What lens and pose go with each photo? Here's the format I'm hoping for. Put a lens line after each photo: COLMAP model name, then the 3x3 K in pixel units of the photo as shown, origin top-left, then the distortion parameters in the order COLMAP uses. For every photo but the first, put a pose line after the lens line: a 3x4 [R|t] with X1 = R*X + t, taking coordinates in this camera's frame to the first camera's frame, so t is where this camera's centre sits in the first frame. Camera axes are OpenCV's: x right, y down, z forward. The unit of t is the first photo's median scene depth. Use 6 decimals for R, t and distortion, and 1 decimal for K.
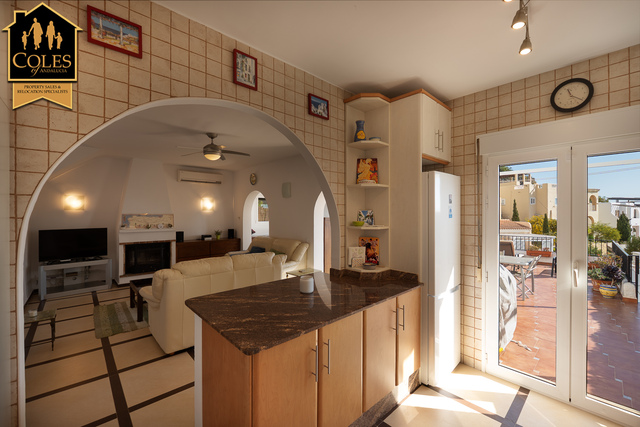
lens RADIAL K [[266.9, 0, 319.9], [0, 266.9, 213.4], [0, 0, 1]] dist [-0.010967, 0.000105]
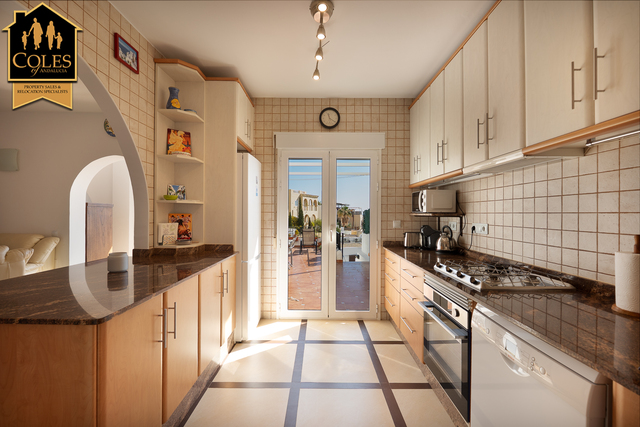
lens RADIAL K [[266.9, 0, 320.7], [0, 266.9, 212.6], [0, 0, 1]] dist [-0.010967, 0.000105]
pose [[0.676254, 0.006554, 0.736639, -0.138779], [-0.005477, 0.999978, -0.003869, 0.068443], [-0.736648, -0.001418, 0.676275, -0.009709]]
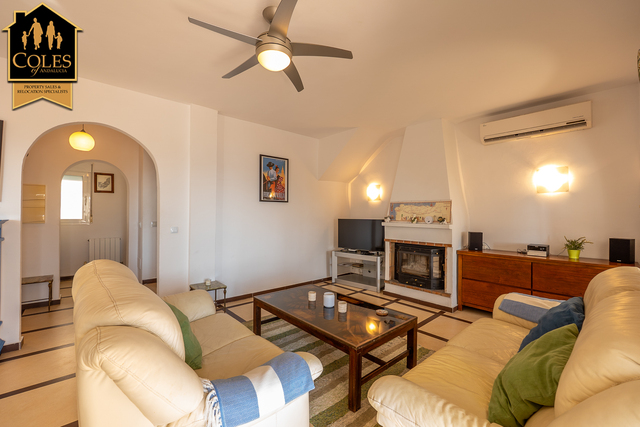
lens RADIAL K [[266.9, 0, 323.1], [0, 266.9, 213.6], [0, 0, 1]] dist [-0.010967, 0.000105]
pose [[-0.008576, 0.002530, -0.999960, 0.072956], [-0.005560, 0.999981, 0.002577, 0.056473], [0.999948, 0.005582, -0.008562, 1.330651]]
